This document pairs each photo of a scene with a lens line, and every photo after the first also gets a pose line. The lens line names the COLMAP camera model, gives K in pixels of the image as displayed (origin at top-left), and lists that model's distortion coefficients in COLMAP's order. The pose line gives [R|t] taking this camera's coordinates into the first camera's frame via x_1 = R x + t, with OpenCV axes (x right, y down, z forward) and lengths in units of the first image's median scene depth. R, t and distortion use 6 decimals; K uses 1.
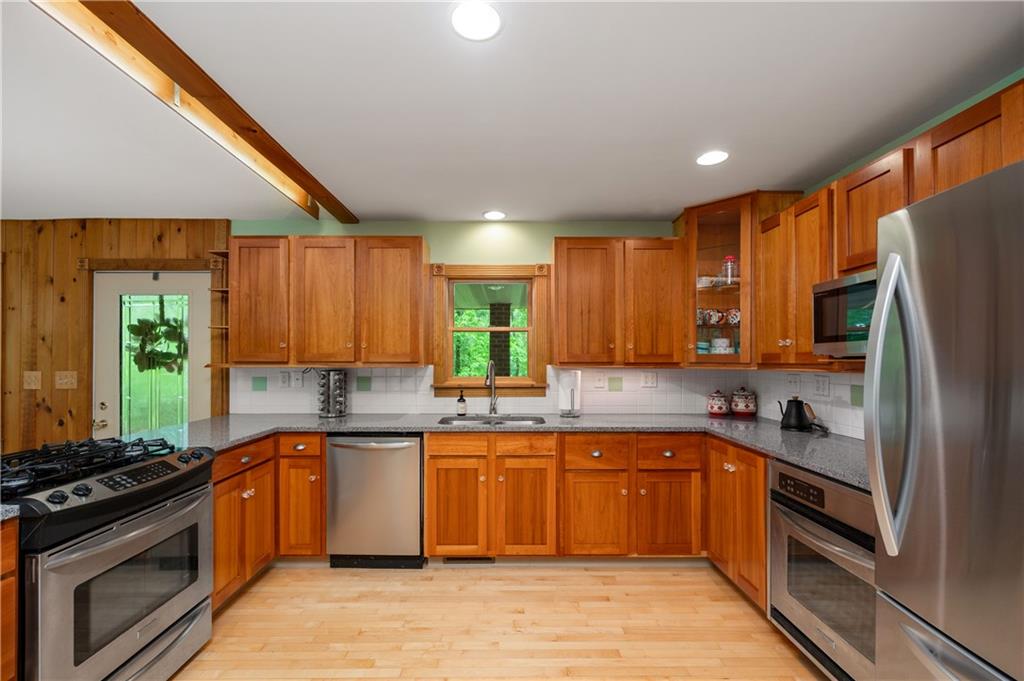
lens RADIAL K [[431.1, 0, 506.8], [0, 431.1, 357.3], [0, 0, 1]] dist [0.004466, -0.002635]
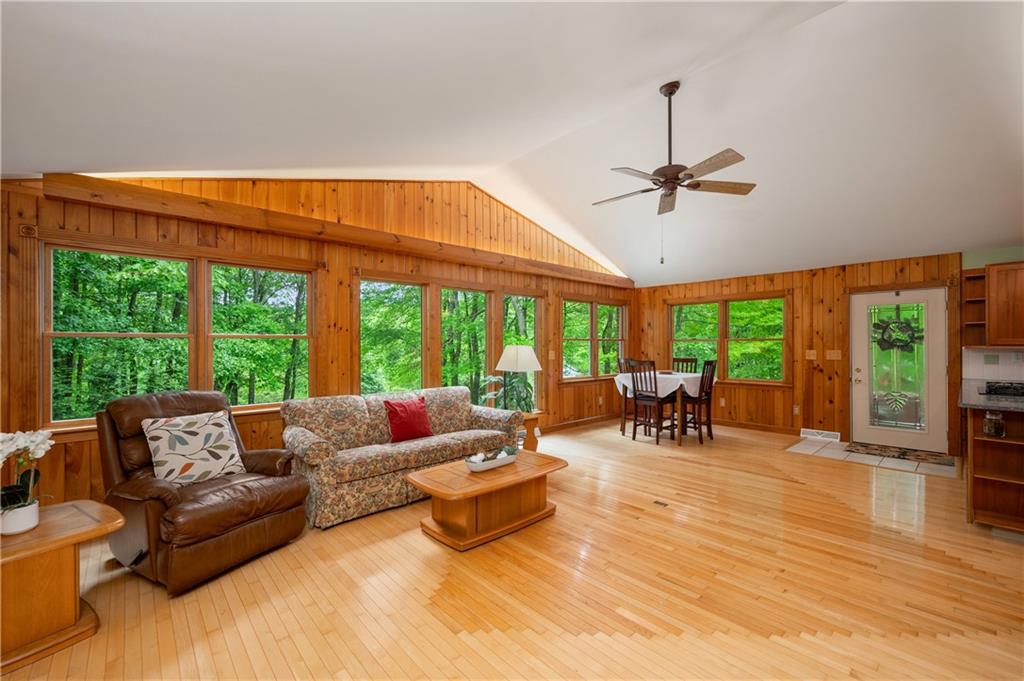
lens RADIAL K [[431.1, 0, 506.6], [0, 431.1, 345.5], [0, 0, 1]] dist [0.004466, -0.002635]
pose [[0.682764, -0.005844, -0.730616, -0.690974], [0.010754, 0.999940, 0.002051, -0.006651], [0.730560, -0.009258, 0.682786, -1.373452]]
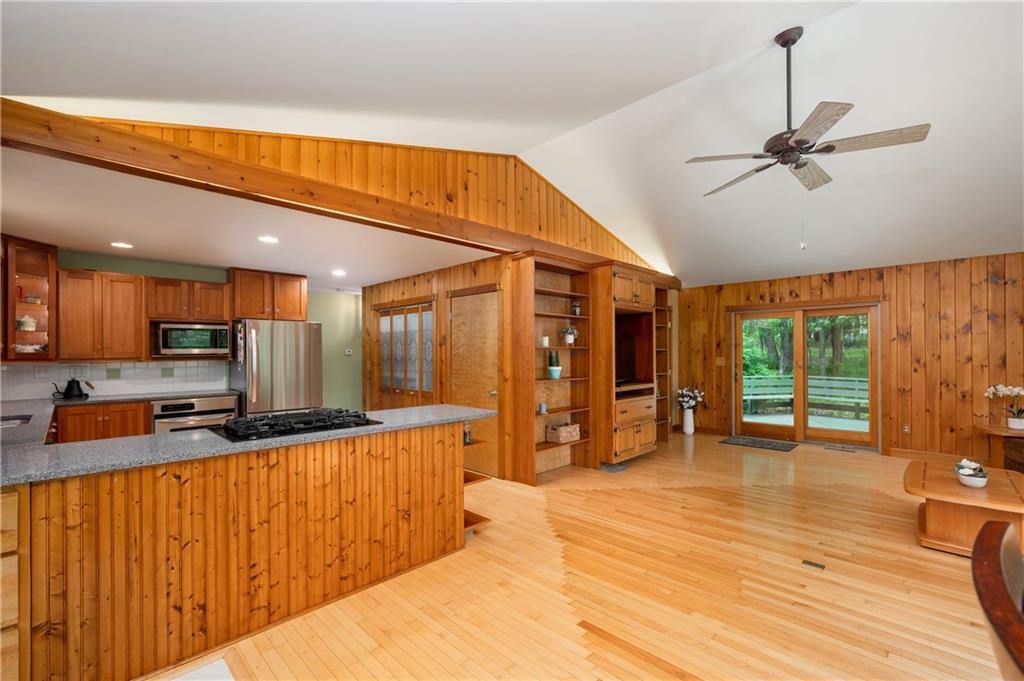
lens RADIAL K [[431.1, 0, 517.6], [0, 431.1, 352.8], [0, 0, 1]] dist [0.004466, -0.002635]
pose [[-0.713542, 0.003715, 0.700602, -1.486861], [0.000442, 0.999988, -0.004852, 0.000962], [-0.700612, -0.003153, -0.713536, 0.850414]]
